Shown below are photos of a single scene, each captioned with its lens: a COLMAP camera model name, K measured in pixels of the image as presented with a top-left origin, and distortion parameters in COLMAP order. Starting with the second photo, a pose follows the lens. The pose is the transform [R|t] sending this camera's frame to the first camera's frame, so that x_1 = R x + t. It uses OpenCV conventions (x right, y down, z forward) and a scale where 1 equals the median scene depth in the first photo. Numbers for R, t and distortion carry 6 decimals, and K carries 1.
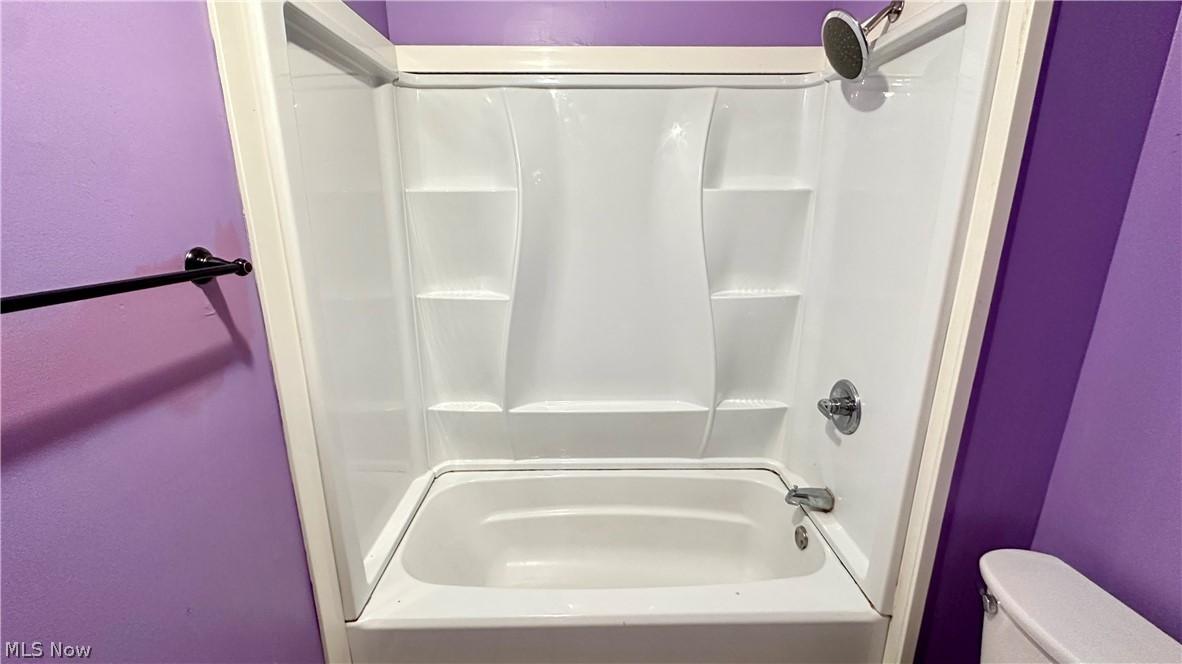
lens RADIAL K [[472.3, 0, 590.0], [0, 472.3, 326.4], [0, 0, 1]] dist [-0.002537, 0.000663]
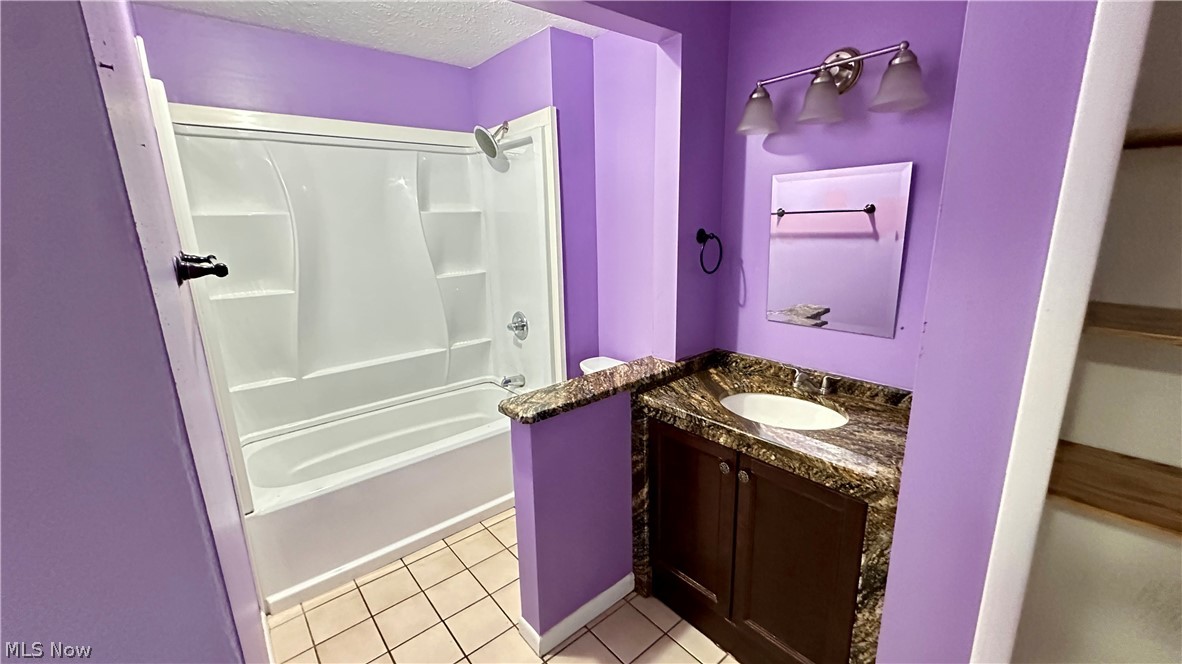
lens RADIAL K [[472.3, 0, 590.5], [0, 472.3, 331.9], [0, 0, 1]] dist [-0.002537, 0.000663]
pose [[0.775087, -0.162749, 0.610535, -0.356152], [0.182586, 0.982727, 0.030166, 0.170007], [-0.604898, 0.088093, 0.791415, -0.591693]]
